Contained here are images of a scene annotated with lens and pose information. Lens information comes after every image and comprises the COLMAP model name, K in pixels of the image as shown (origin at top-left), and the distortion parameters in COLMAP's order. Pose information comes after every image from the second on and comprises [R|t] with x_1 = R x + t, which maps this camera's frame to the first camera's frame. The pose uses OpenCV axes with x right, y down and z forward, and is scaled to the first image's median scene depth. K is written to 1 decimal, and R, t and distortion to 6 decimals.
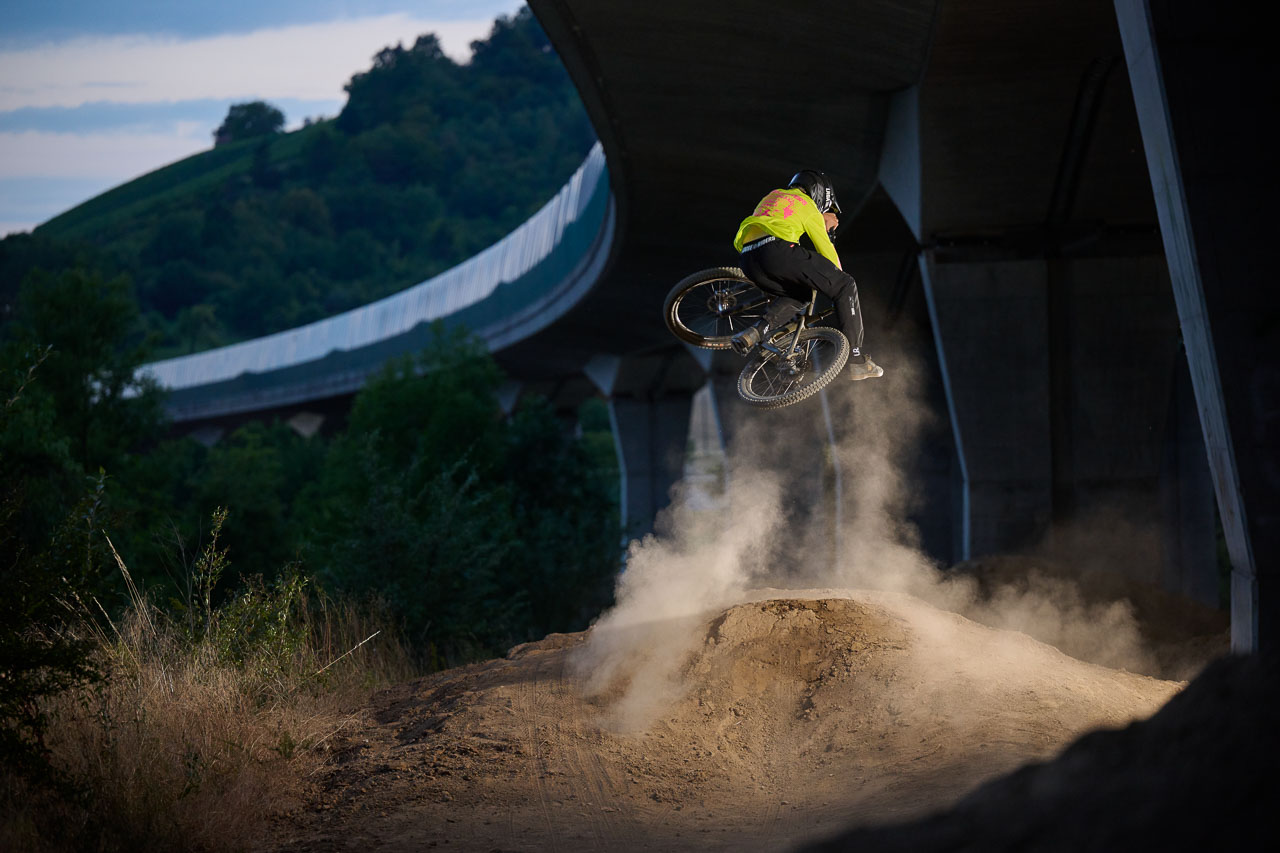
lens RADIAL K [[4747.4, 0, 643.7], [0, 4747.4, 430.2], [0, 0, 1]] dist [0.495343, 0.000000]
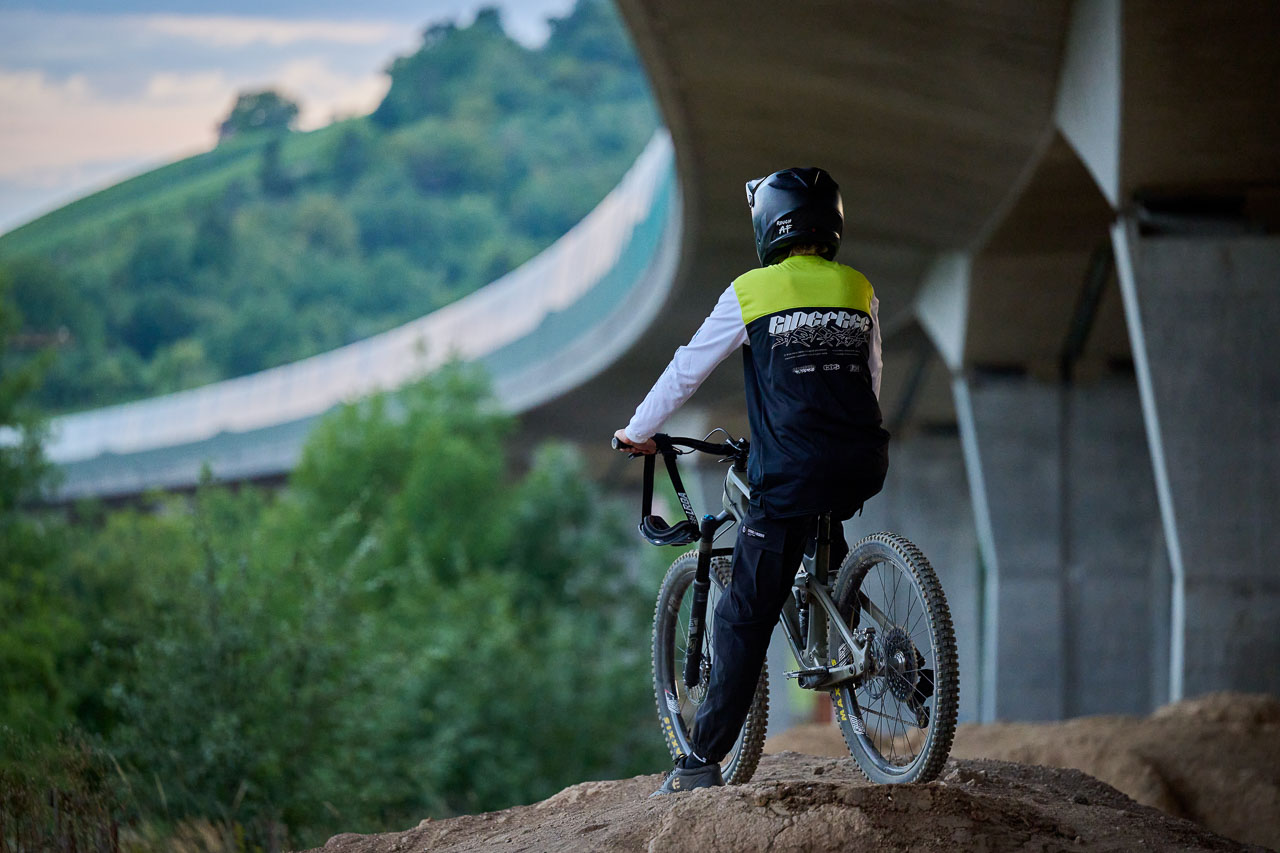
lens RADIAL K [[6046.1, 0, 637.2], [0, 6046.1, 424.5], [0, 0, 1]] dist [0.240092, 0.000000]
pose [[0.999495, 0.024641, -0.020051, 0.010071], [-0.024953, 0.999569, -0.015458, 0.004416], [0.019661, 0.015950, 0.999679, 0.171778]]
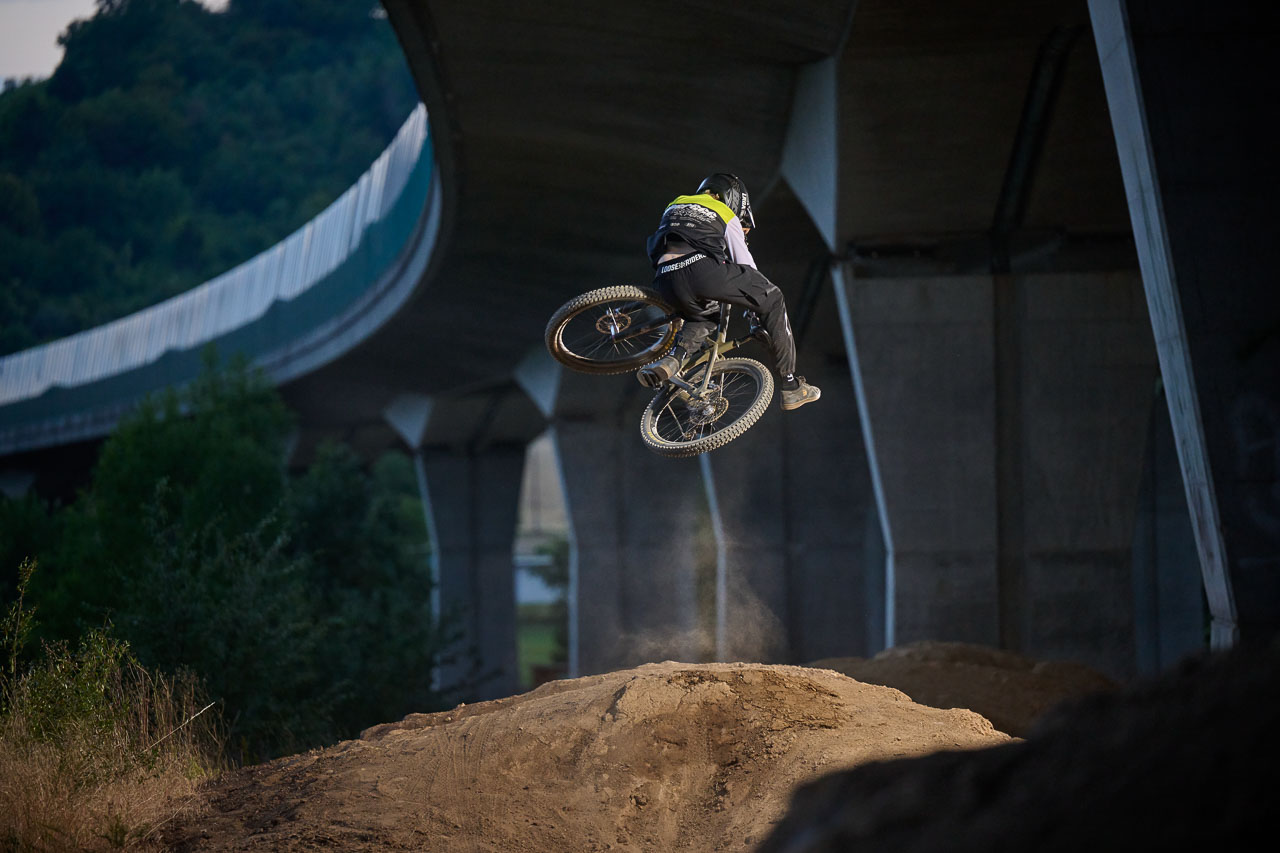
lens RADIAL K [[6281.6, 0, 636.6], [0, 6281.6, 425.9], [0, 0, 1]] dist [0.718524, 0.000000]
pose [[0.999540, 0.007833, 0.029307, -0.005619], [-0.007497, 0.999905, -0.011547, 0.001978], [-0.029395, 0.011322, 0.999504, -0.051370]]
